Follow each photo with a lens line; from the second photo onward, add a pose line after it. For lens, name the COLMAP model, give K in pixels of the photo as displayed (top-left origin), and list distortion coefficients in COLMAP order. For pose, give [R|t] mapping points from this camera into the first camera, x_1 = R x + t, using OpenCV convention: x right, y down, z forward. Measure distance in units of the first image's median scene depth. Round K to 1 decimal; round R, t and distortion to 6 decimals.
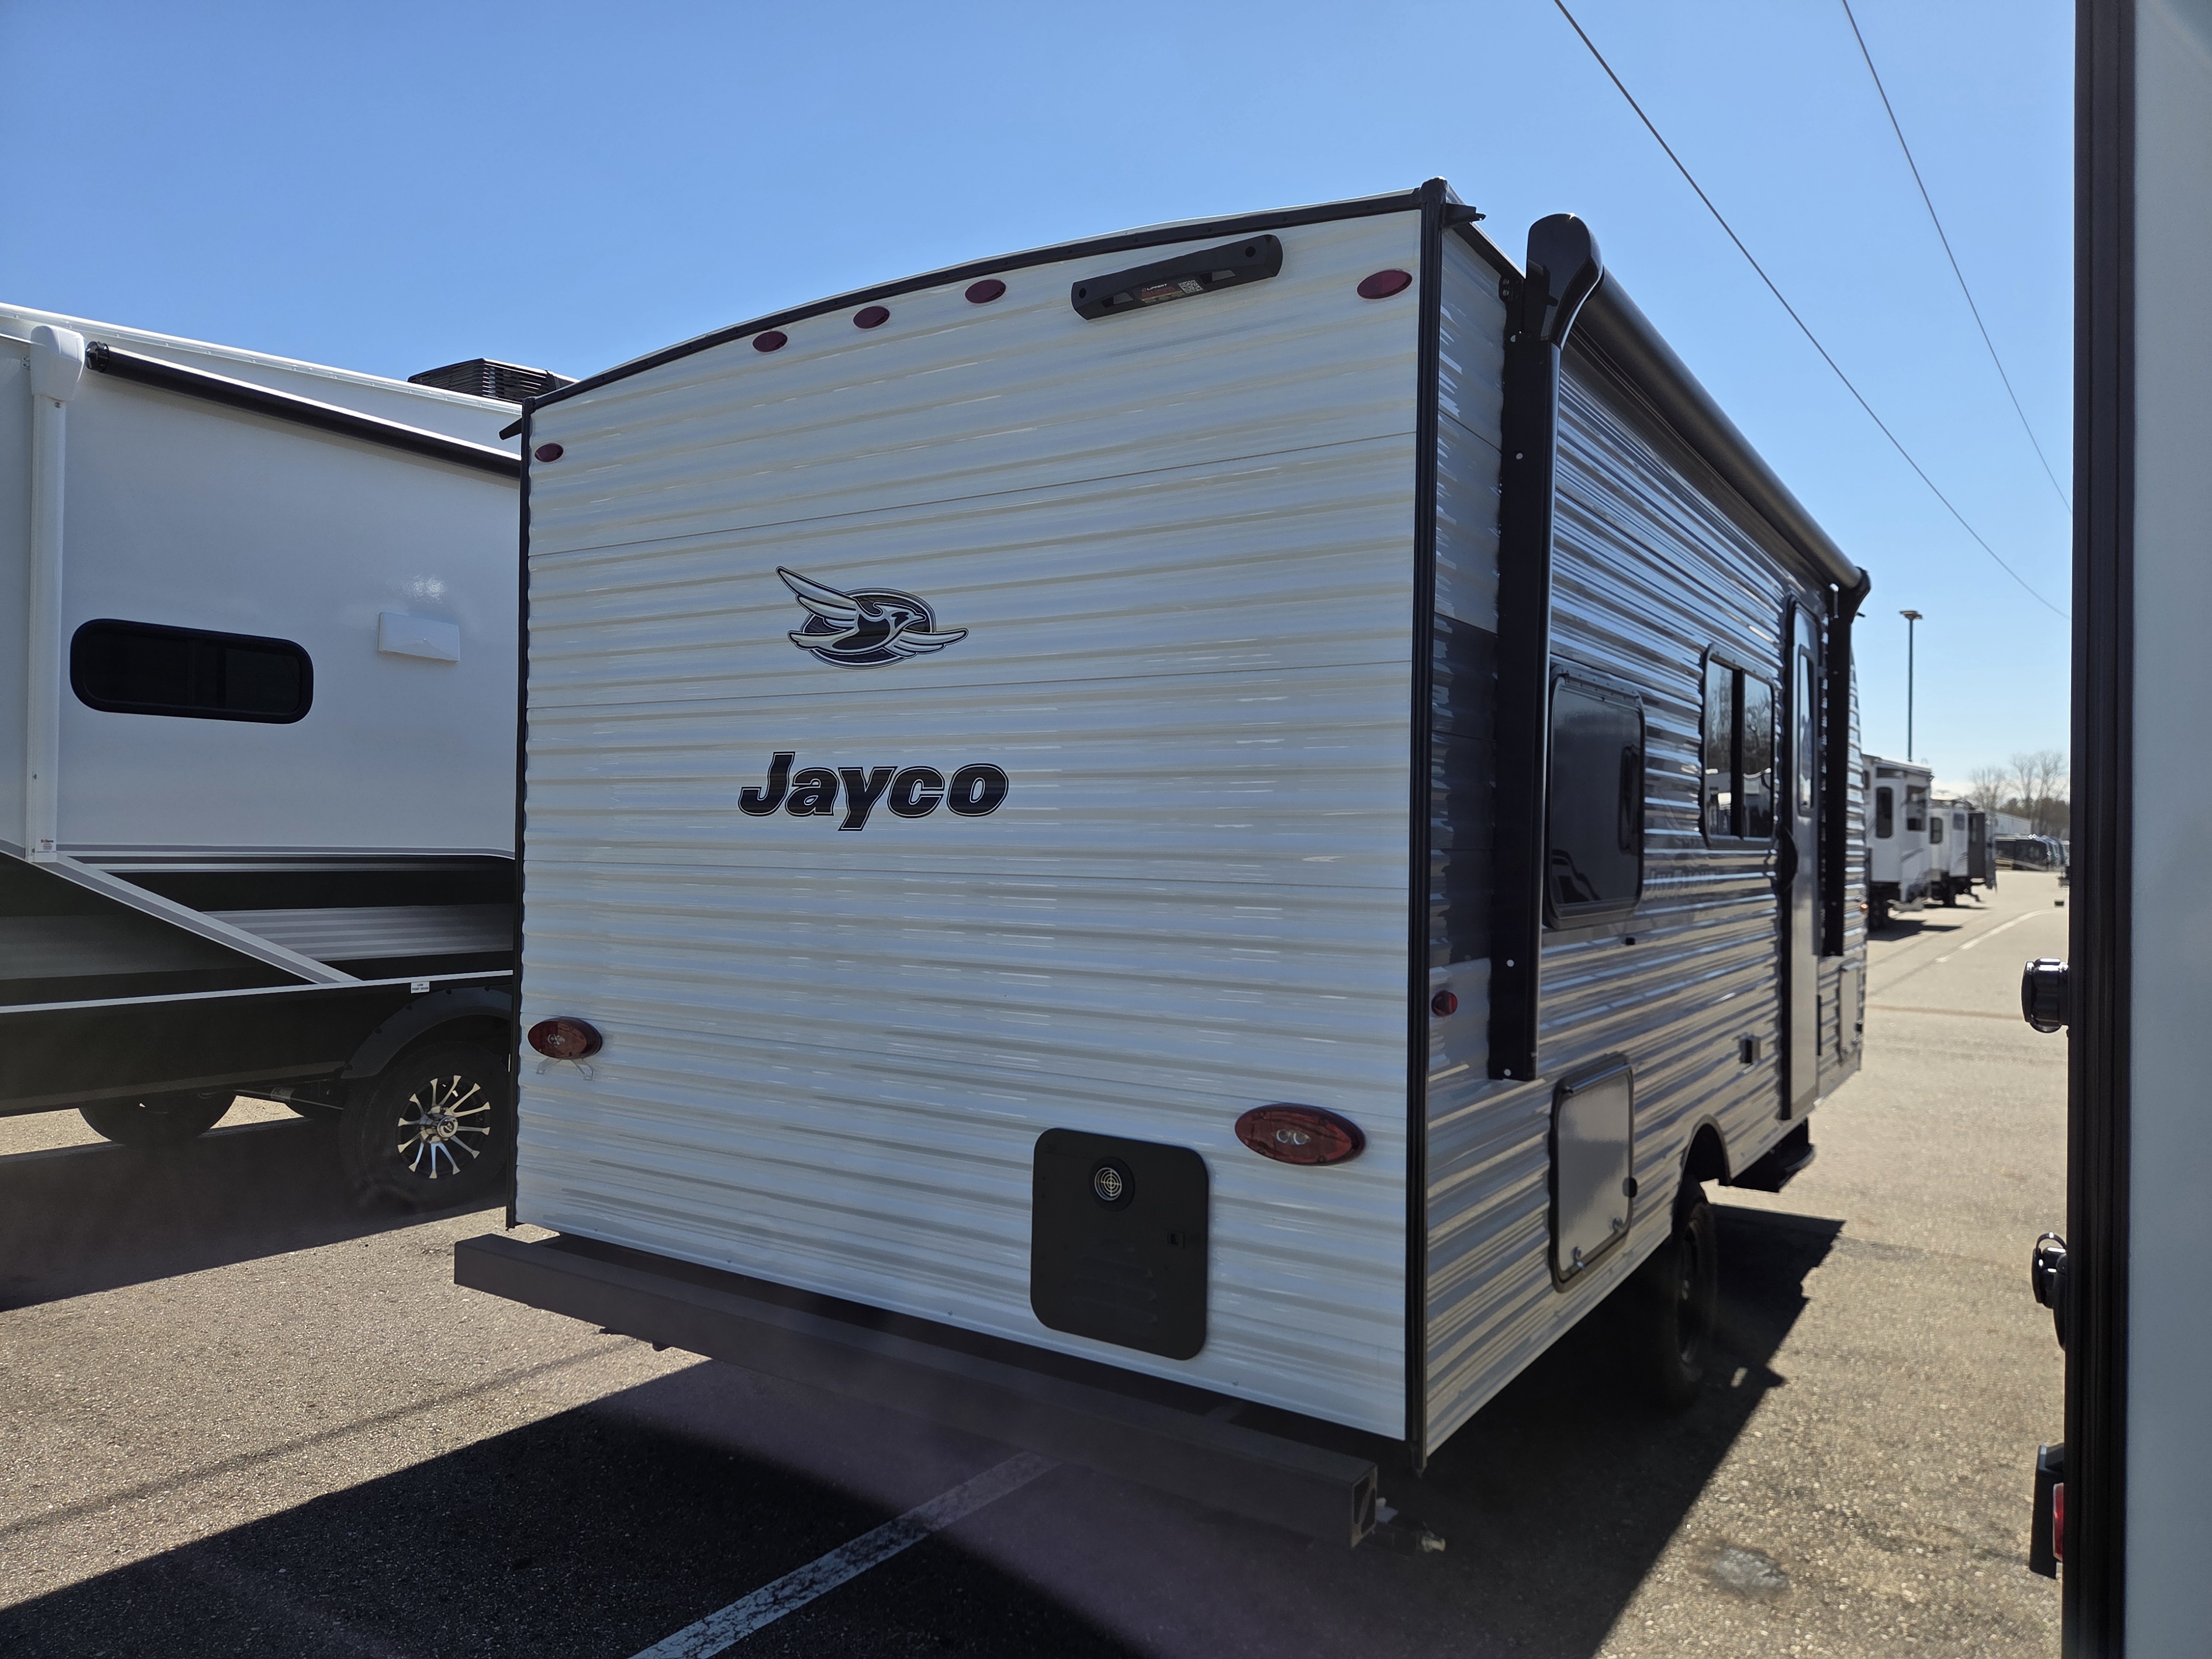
lens RADIAL K [[1485.1, 0, 1109.7], [0, 1485.1, 833.1], [0, 0, 1]] dist [0.069618, -0.059525]
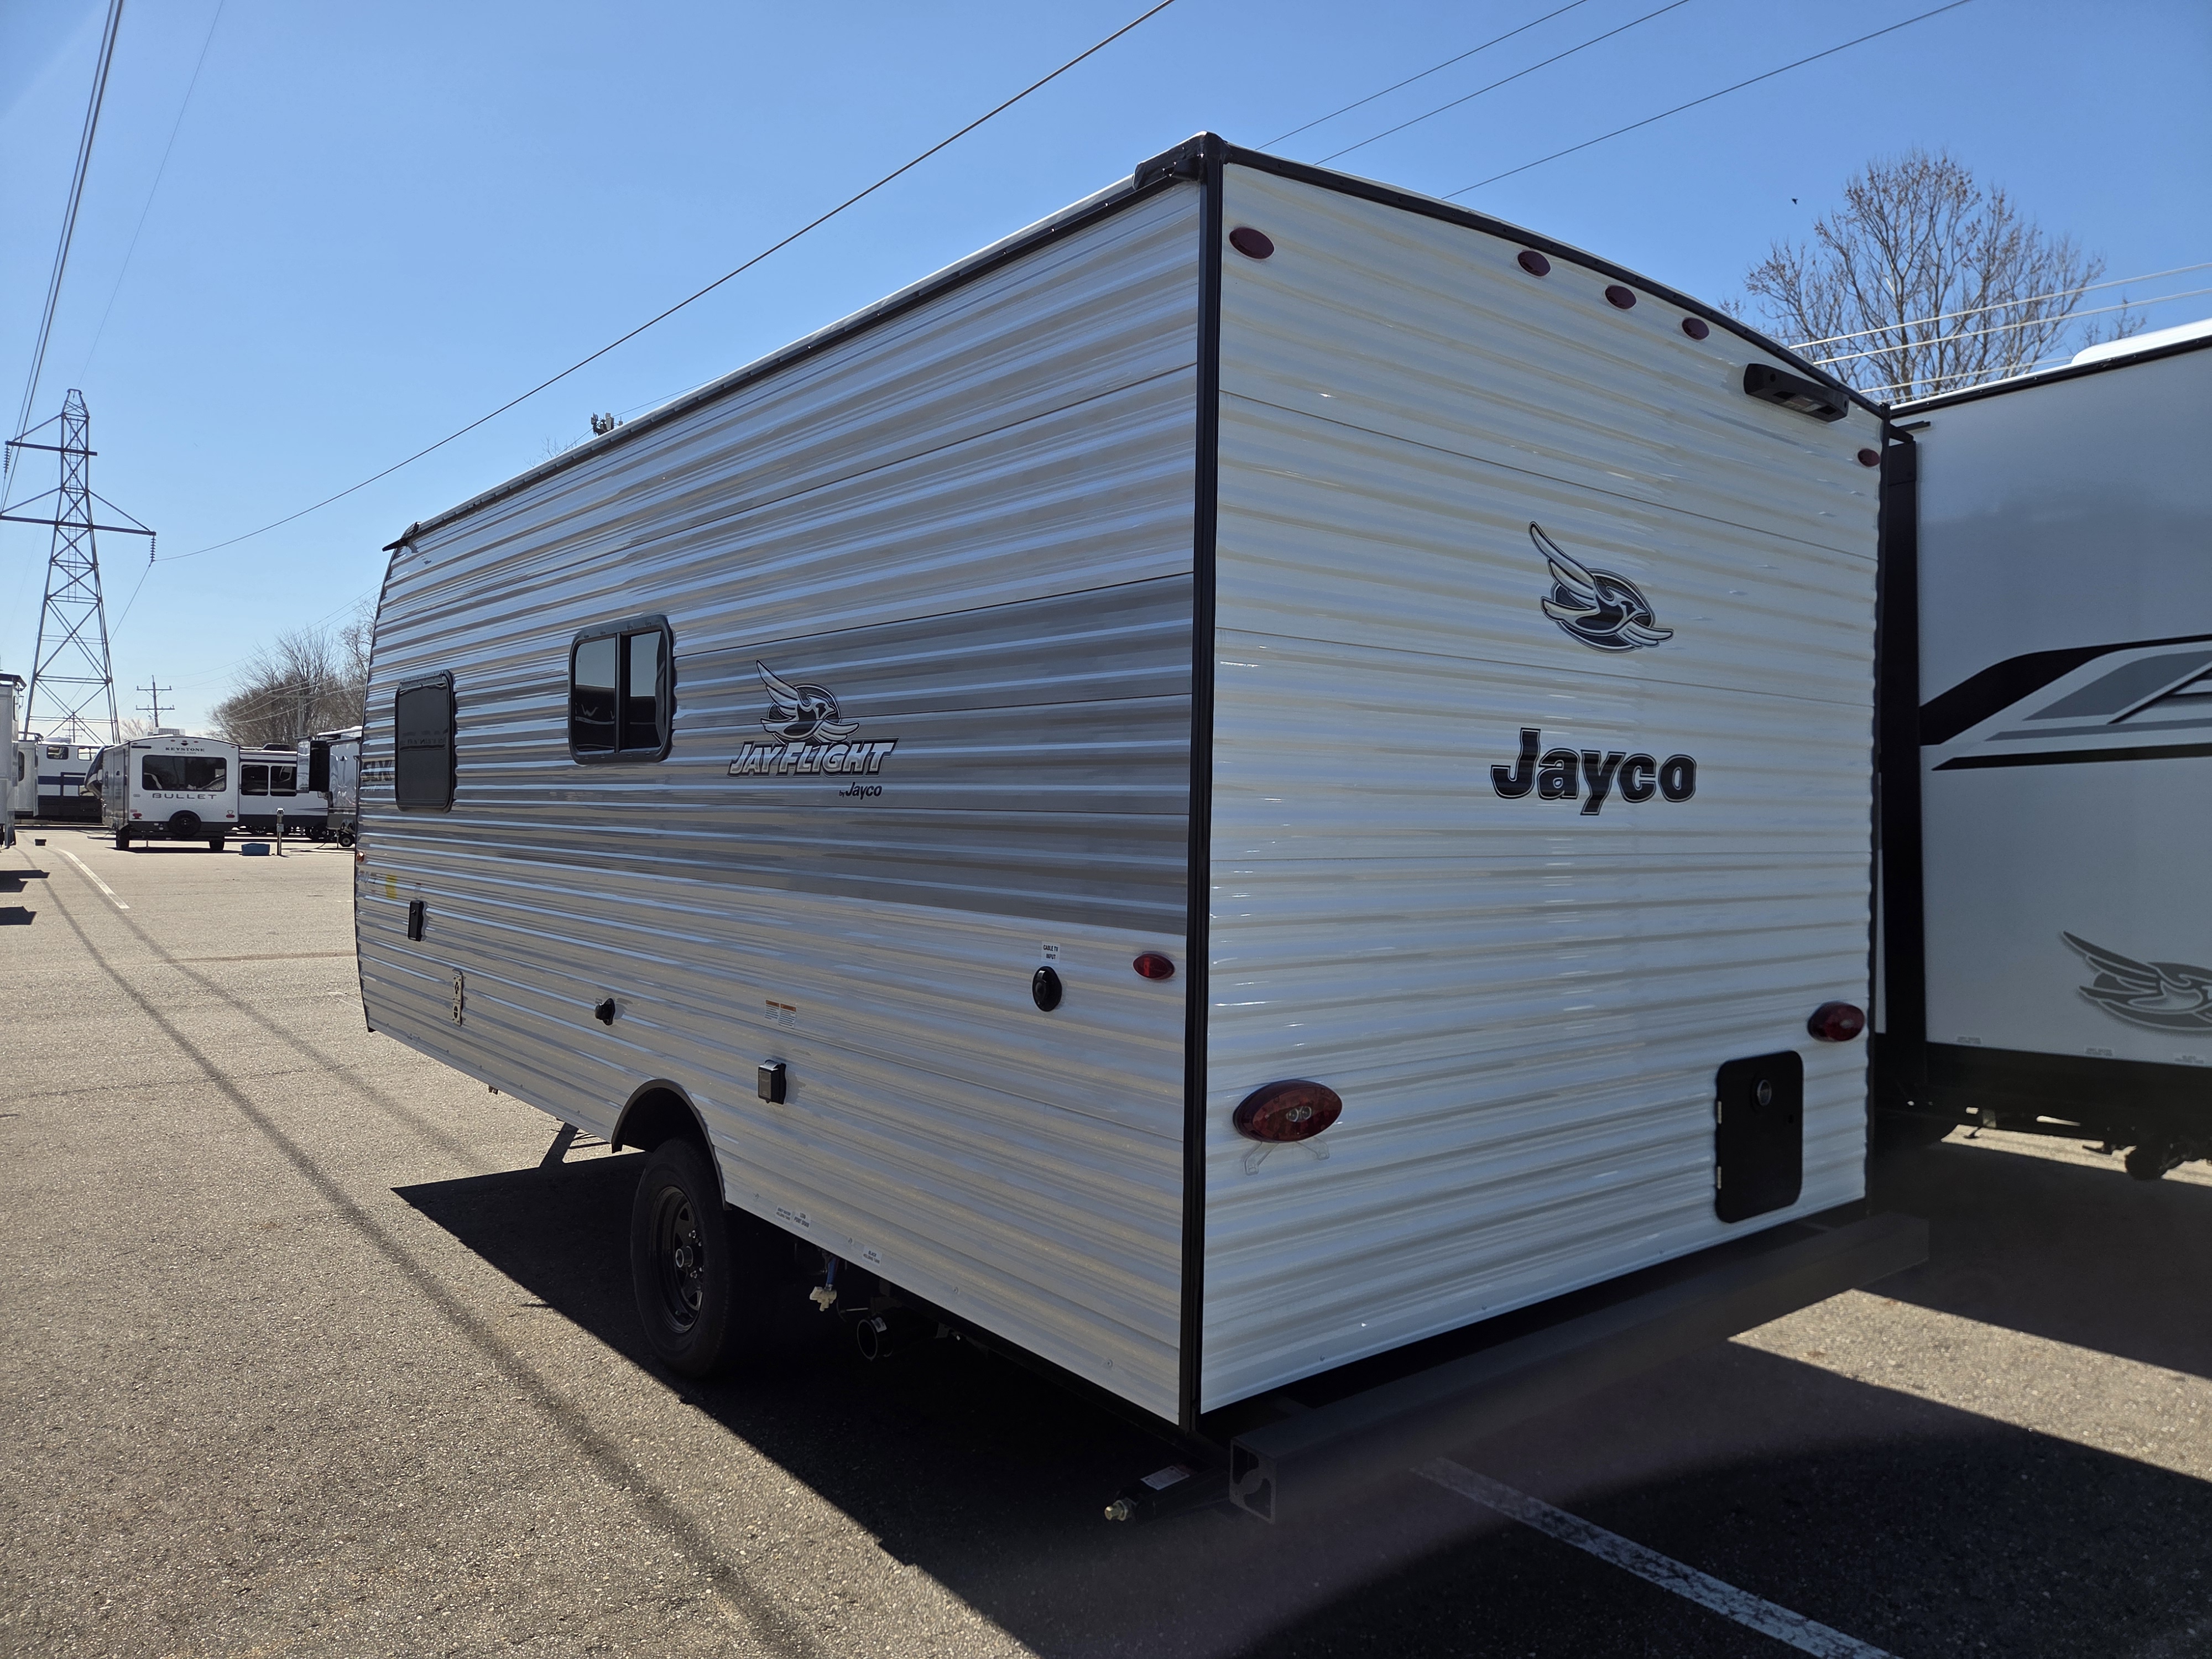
lens RADIAL K [[1485.1, 0, 1106.1], [0, 1485.1, 829.2], [0, 0, 1]] dist [0.069618, -0.059525]
pose [[0.298904, -0.027177, 0.953896, -1.218344], [-0.018129, 0.999252, 0.034150, -0.020418], [-0.954111, -0.027500, 0.298187, 1.016638]]
